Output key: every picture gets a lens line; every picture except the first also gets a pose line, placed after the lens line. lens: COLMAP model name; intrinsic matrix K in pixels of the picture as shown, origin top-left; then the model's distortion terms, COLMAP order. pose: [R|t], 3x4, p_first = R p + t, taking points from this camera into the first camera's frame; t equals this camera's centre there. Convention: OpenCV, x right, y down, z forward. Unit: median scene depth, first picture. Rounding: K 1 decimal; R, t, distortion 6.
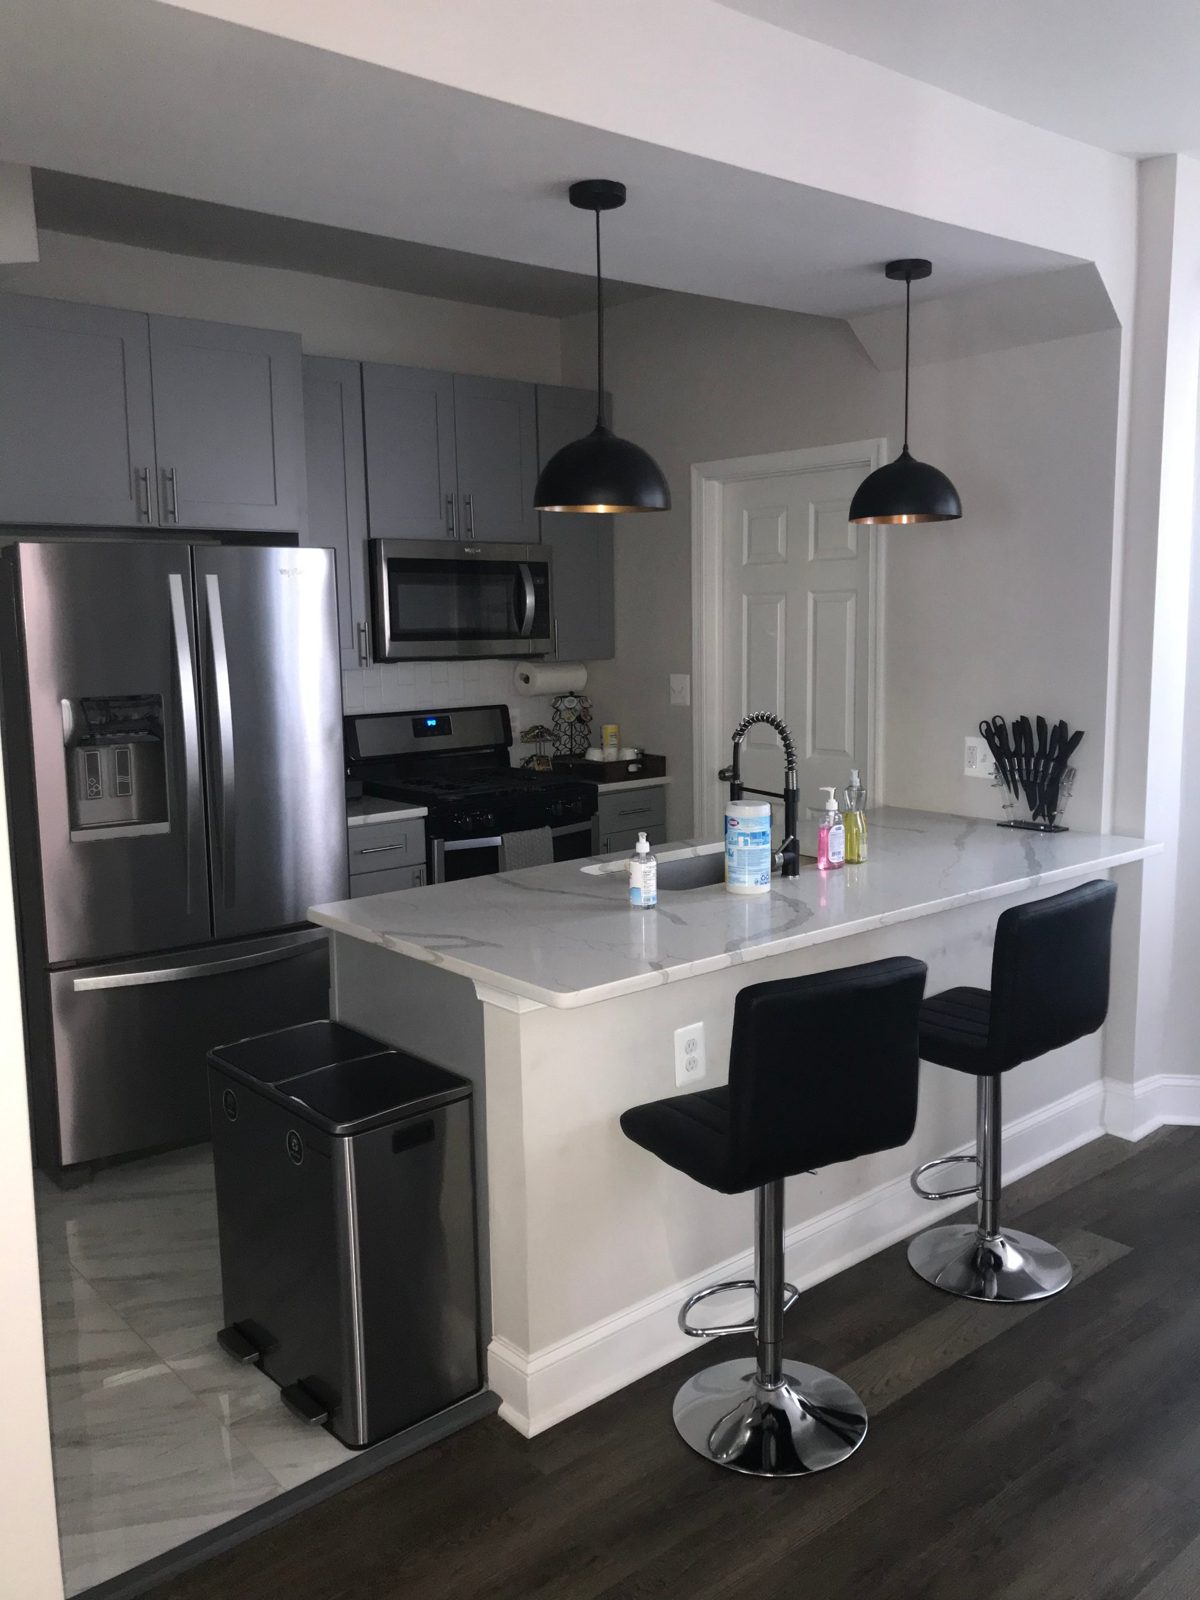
lens RADIAL K [[1280.1, 0, 607.4], [0, 1280.1, 802.4], [0, 0, 1]] dist [-0.001352, 0.027917]
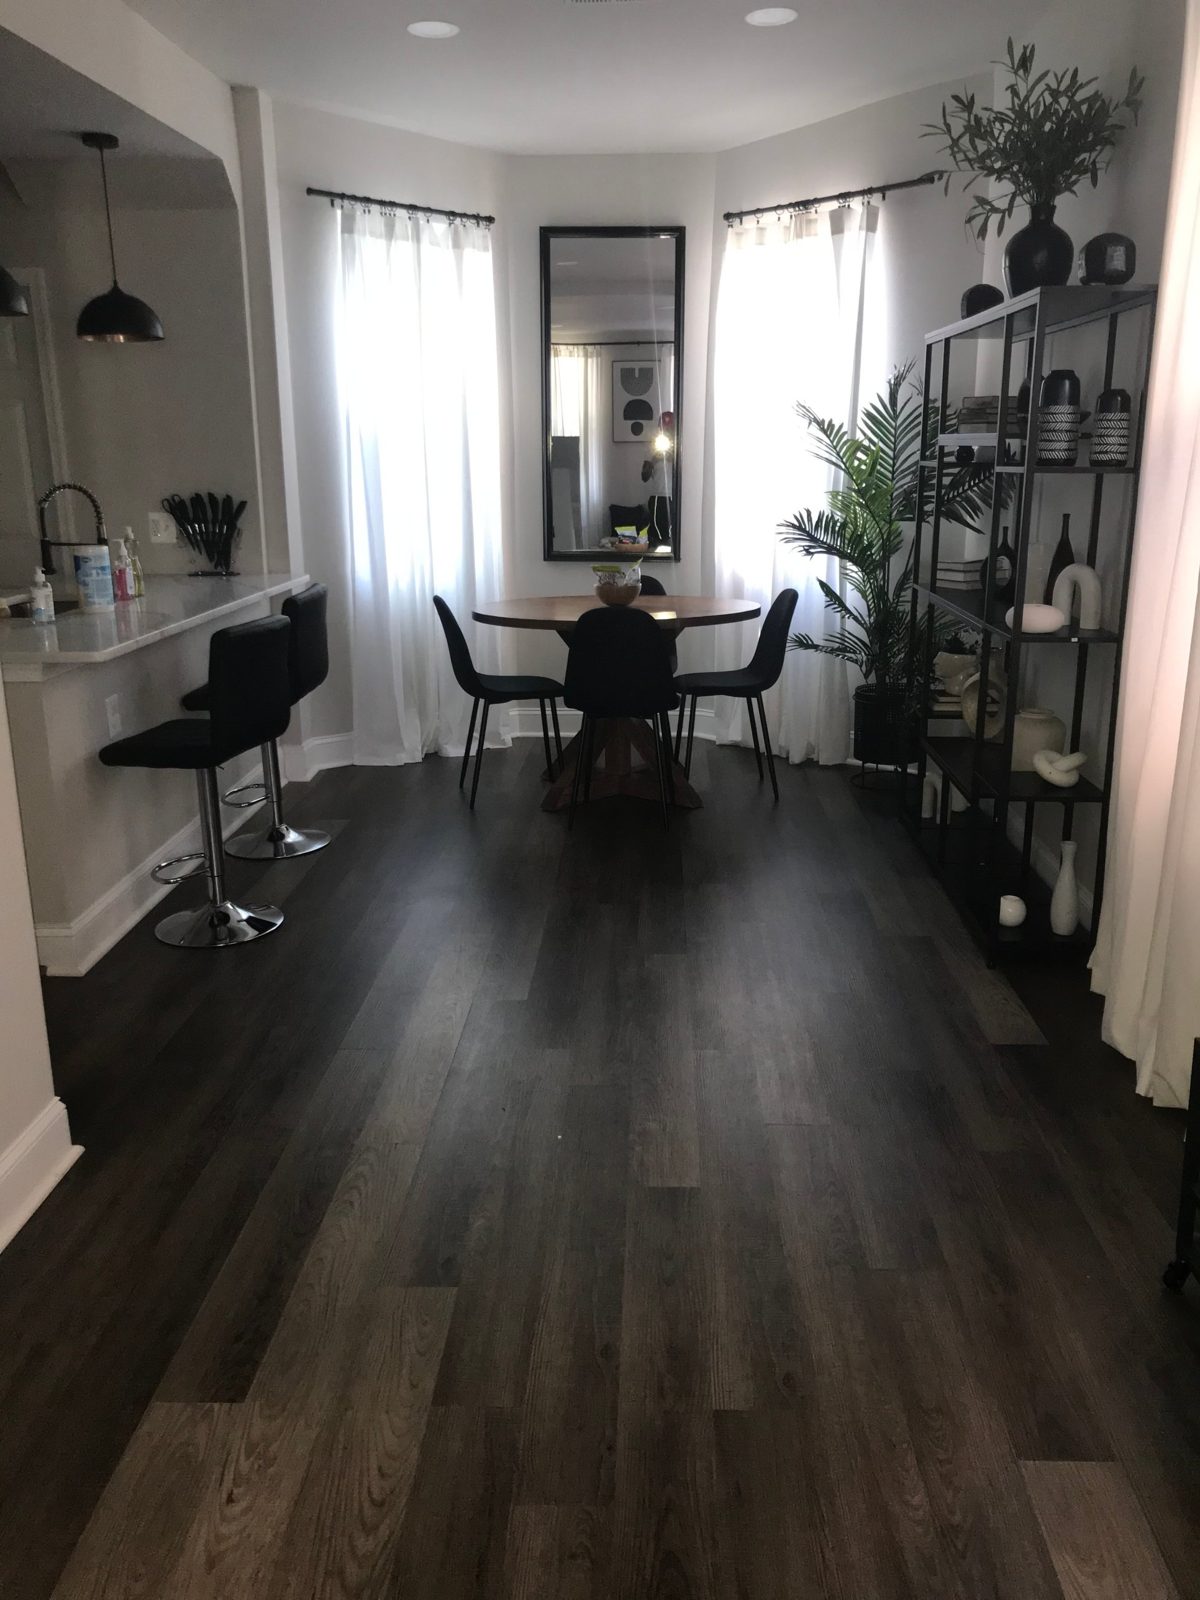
lens RADIAL K [[1280.1, 0, 596.3], [0, 1280.1, 795.5], [0, 0, 1]] dist [-0.001352, 0.027917]
pose [[0.682502, -0.186954, 0.706569, -0.460363], [0.104422, 0.981757, 0.158902, 0.086274], [-0.723386, -0.034670, 0.689573, -0.296774]]
